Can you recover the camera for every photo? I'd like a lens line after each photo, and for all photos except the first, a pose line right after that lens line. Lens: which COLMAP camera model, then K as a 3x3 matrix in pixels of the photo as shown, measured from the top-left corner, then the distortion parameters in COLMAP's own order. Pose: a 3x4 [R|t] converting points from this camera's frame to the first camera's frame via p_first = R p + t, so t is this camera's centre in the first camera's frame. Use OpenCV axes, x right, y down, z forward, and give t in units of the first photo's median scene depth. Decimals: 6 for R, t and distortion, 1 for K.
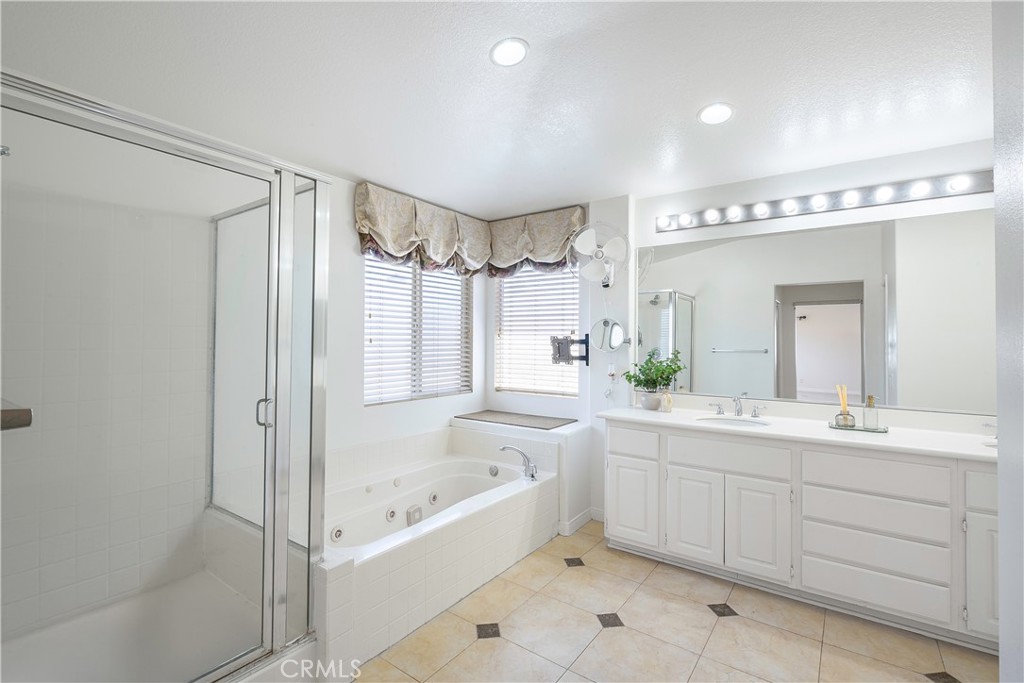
lens RADIAL K [[465.9, 0, 507.5], [0, 465.9, 334.7], [0, 0, 1]] dist [-0.006926, 0.003012]
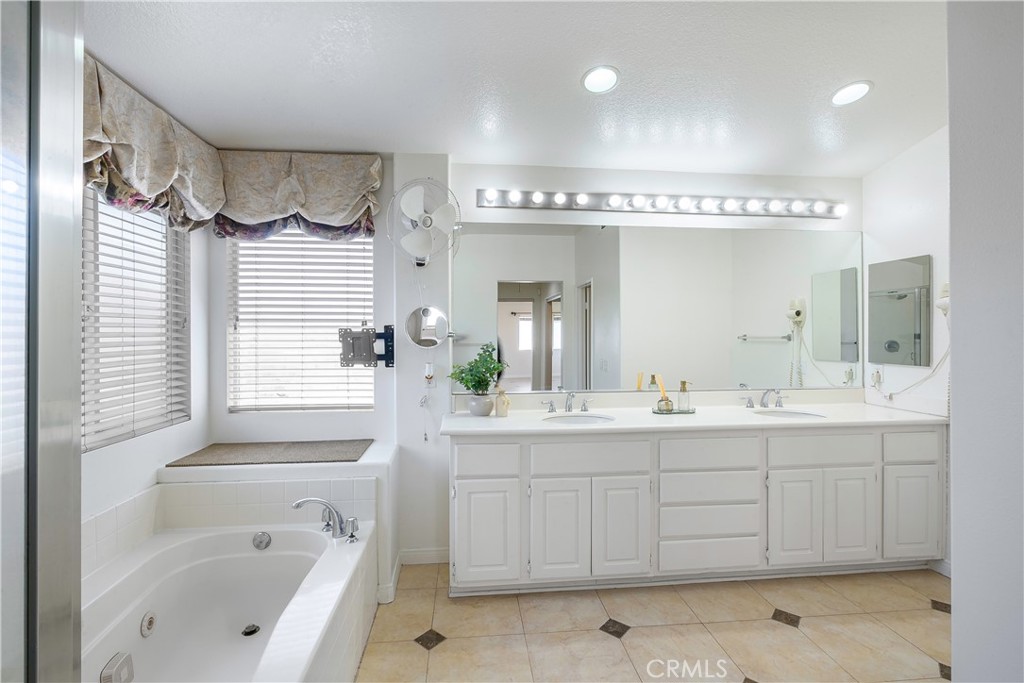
lens RADIAL K [[465.9, 0, 508.1], [0, 465.9, 334.0], [0, 0, 1]] dist [-0.006926, 0.003012]
pose [[0.748122, -0.007145, 0.663523, -0.209244], [-0.001424, 0.999922, 0.012373, 0.002574], [-0.663559, -0.010202, 0.748054, 0.326932]]
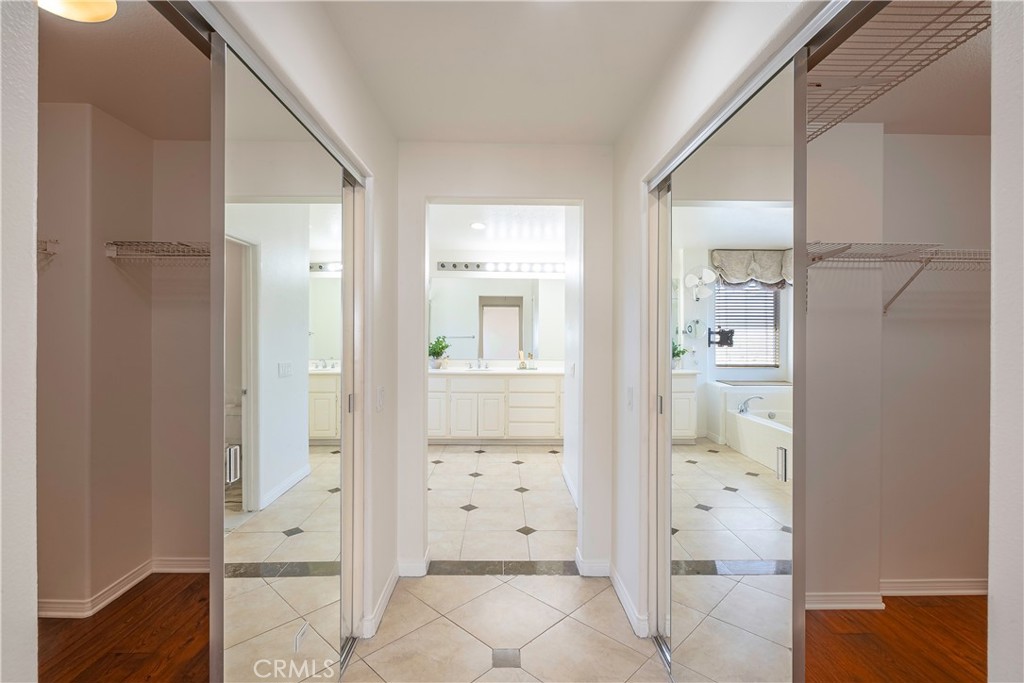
lens RADIAL K [[465.9, 0, 510.6], [0, 465.9, 336.0], [0, 0, 1]] dist [-0.006926, 0.003012]
pose [[0.795859, -0.004810, 0.605464, -0.545164], [-0.011067, 0.999686, 0.022490, -0.010316], [-0.605381, -0.024600, 0.795555, -0.603614]]
